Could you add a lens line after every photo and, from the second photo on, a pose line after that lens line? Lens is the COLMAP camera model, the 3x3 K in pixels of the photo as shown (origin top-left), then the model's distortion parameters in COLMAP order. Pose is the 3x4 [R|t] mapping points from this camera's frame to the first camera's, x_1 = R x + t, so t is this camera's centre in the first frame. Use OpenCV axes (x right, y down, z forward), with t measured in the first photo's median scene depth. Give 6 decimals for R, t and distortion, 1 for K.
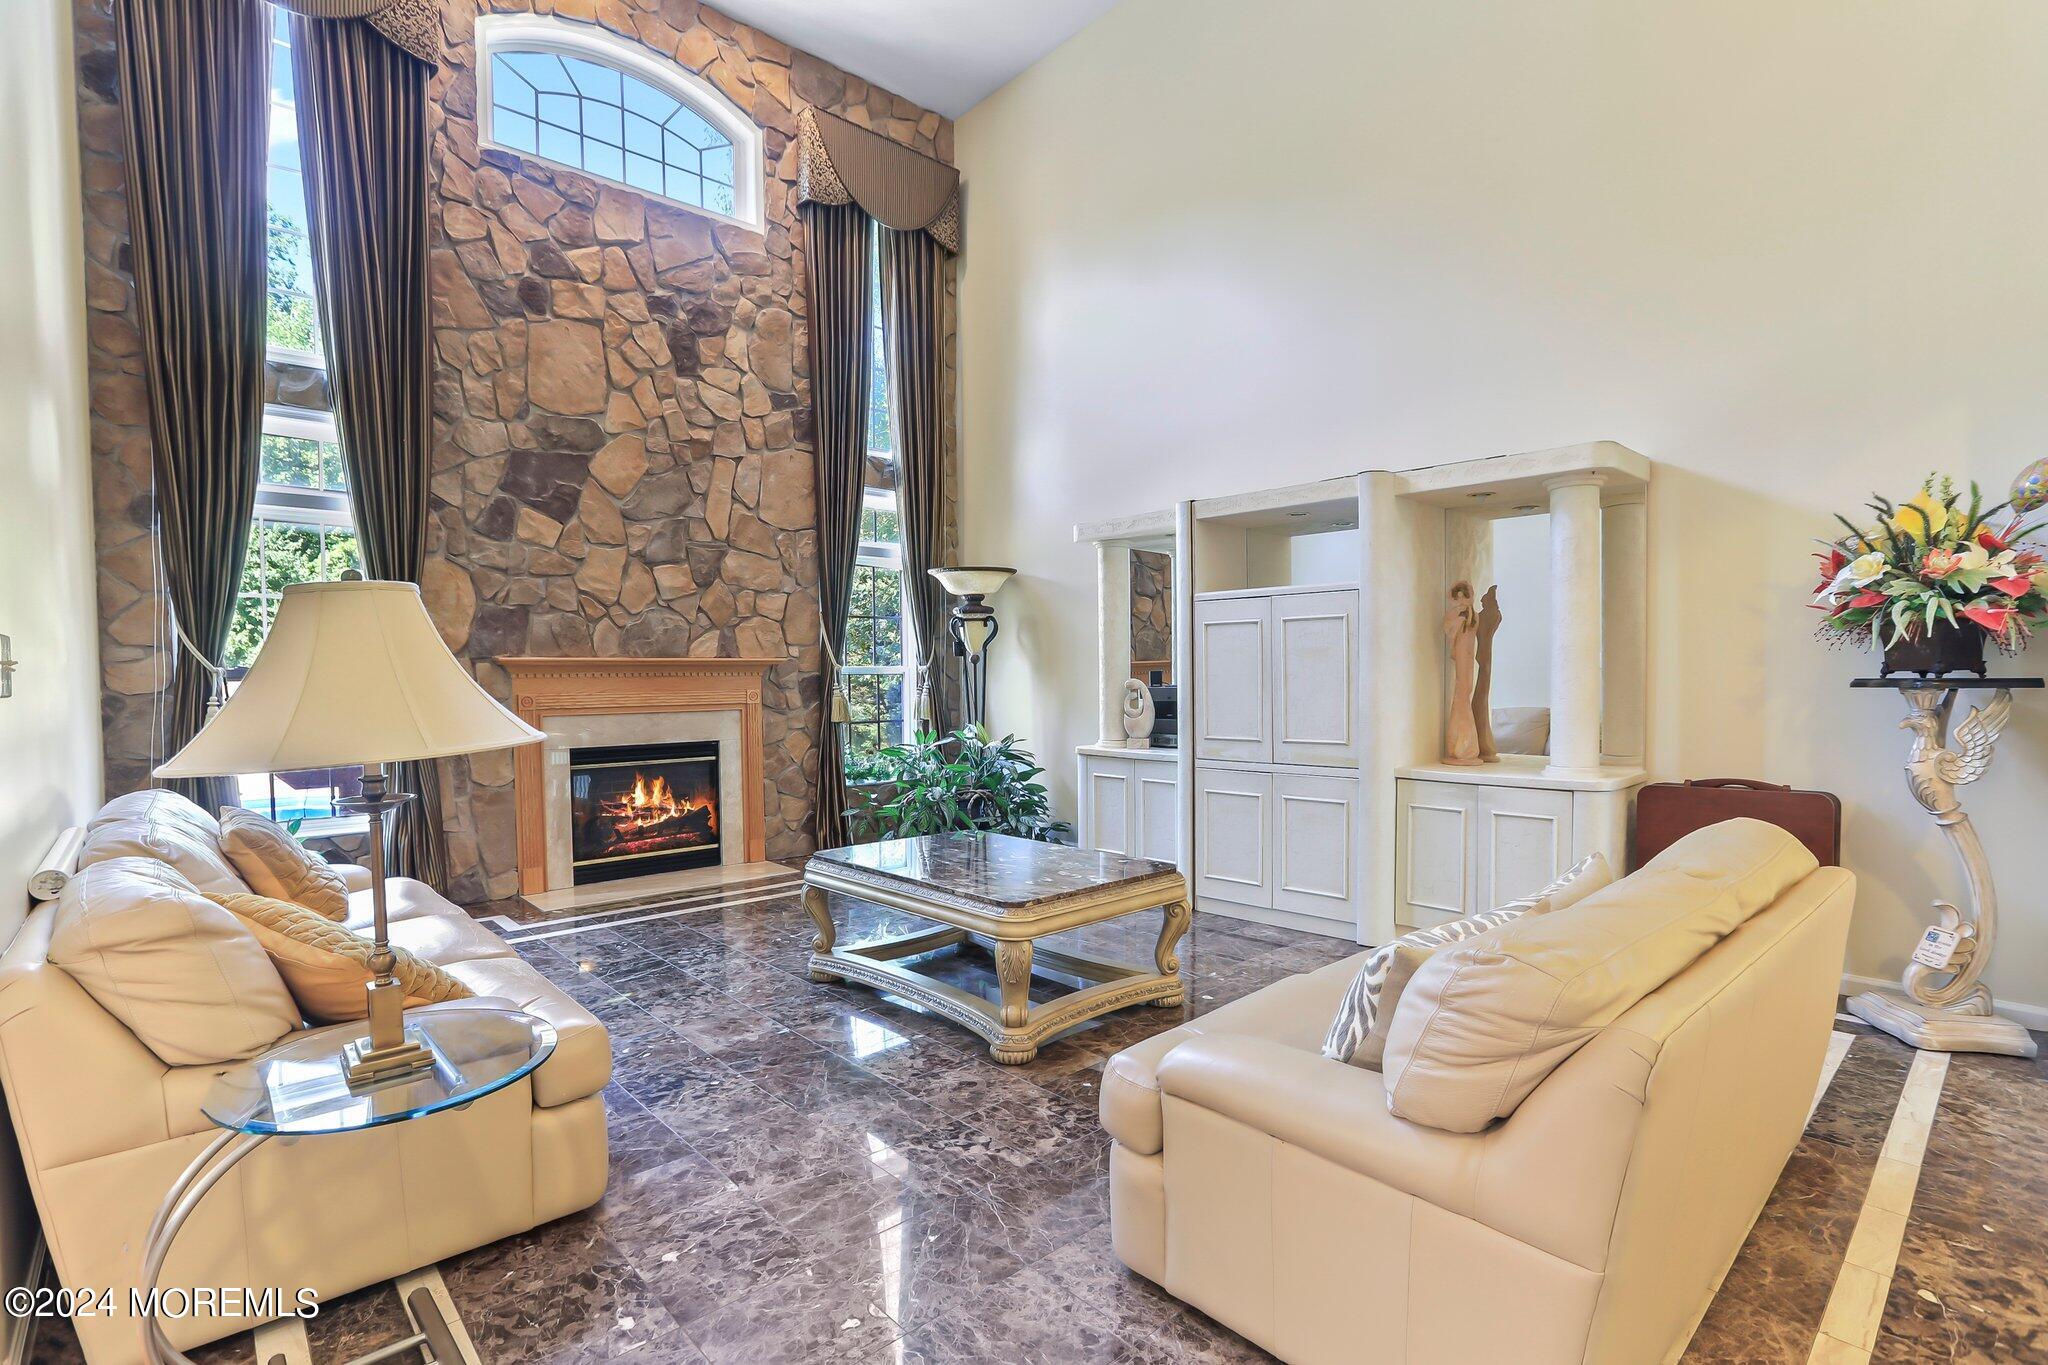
lens RADIAL K [[945.3, 0, 1012.9], [0, 945.3, 700.5], [0, 0, 1]] dist [-0.029633, 0.010376]
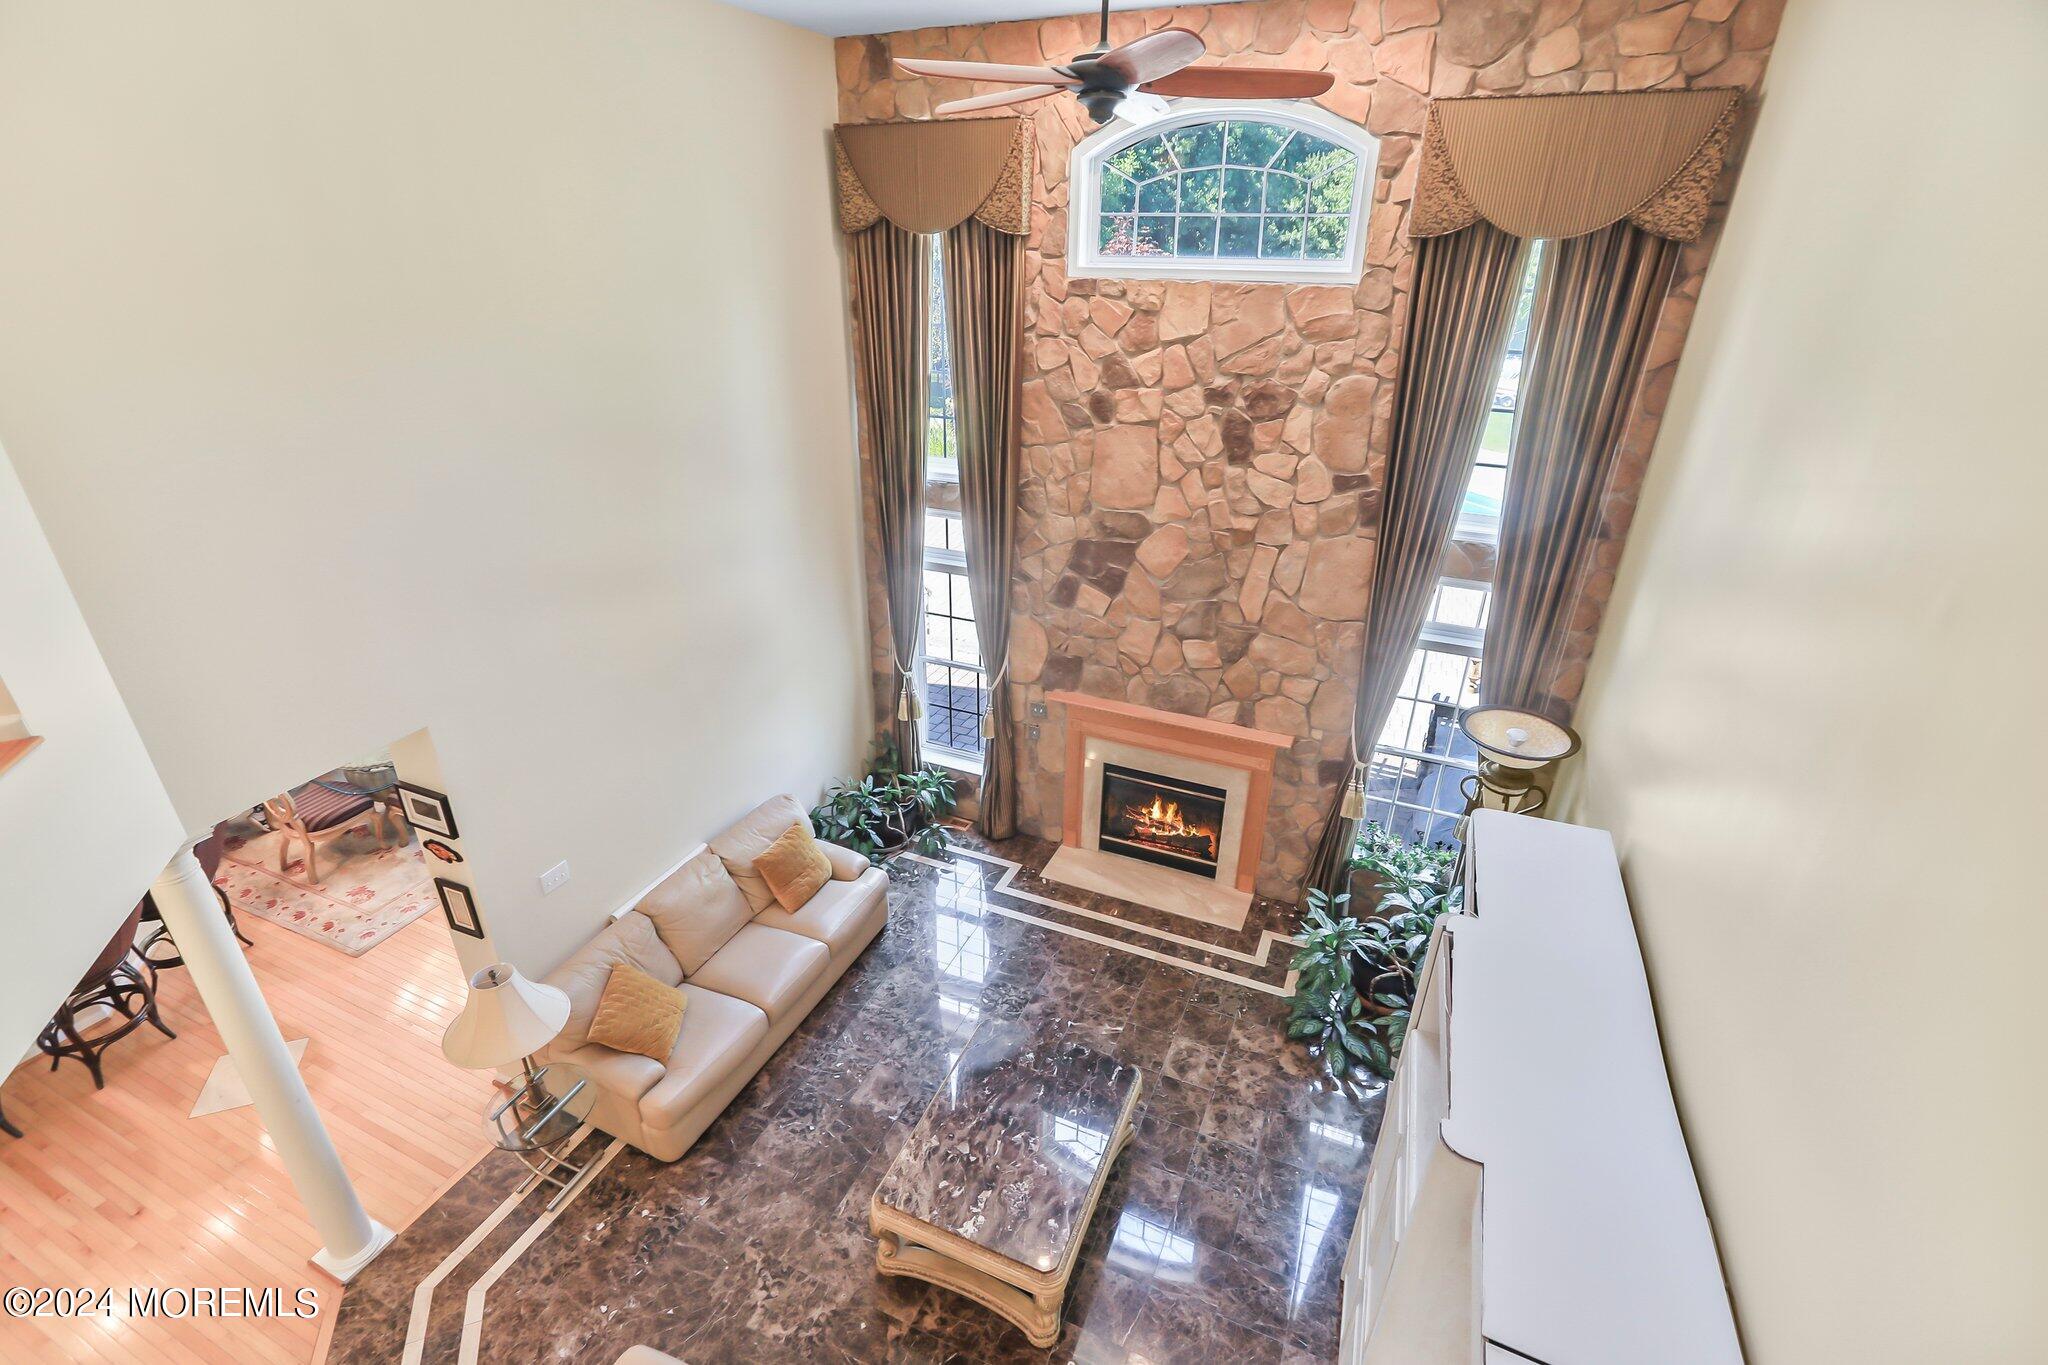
lens RADIAL K [[945.3, 0, 1007.0], [0, 945.3, 699.3], [0, 0, 1]] dist [-0.029633, 0.010376]
pose [[0.402902, 0.413398, -0.816561, 0.486378], [-0.046239, 0.900234, 0.432944, -0.570140], [0.914074, -0.136678, 0.381821, 0.392329]]
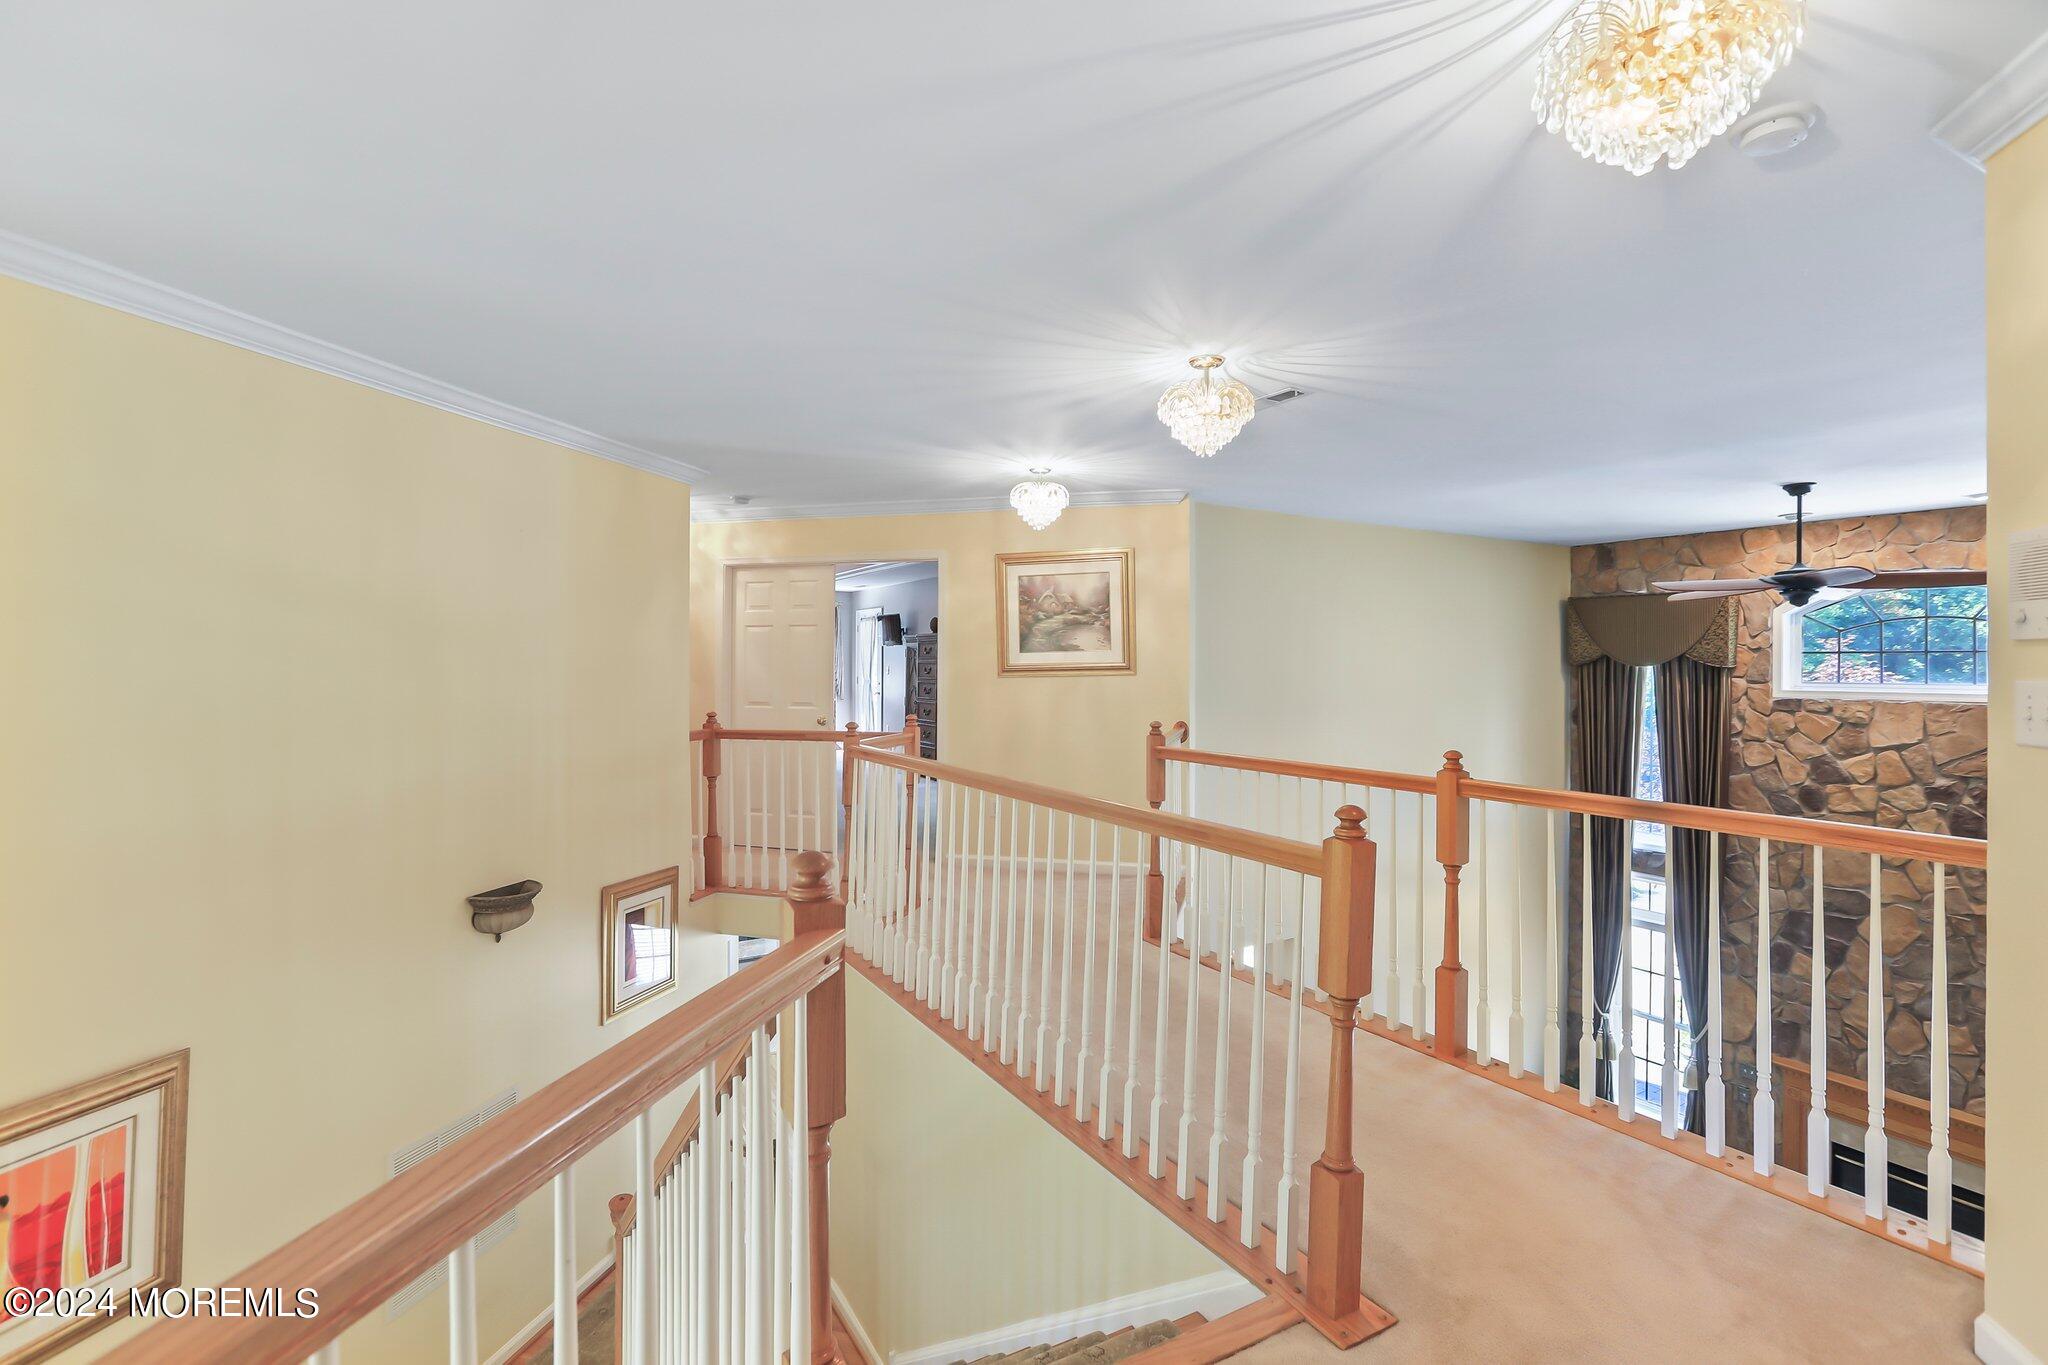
lens RADIAL K [[945.3, 0, 1019.8], [0, 945.3, 669.5], [0, 0, 1]] dist [-0.029633, 0.010376]
pose [[-0.200066, 0.021299, -0.979551, 0.965224], [-0.035921, 0.998932, 0.029057, -0.582546], [0.979124, 0.041000, -0.199087, 0.136866]]
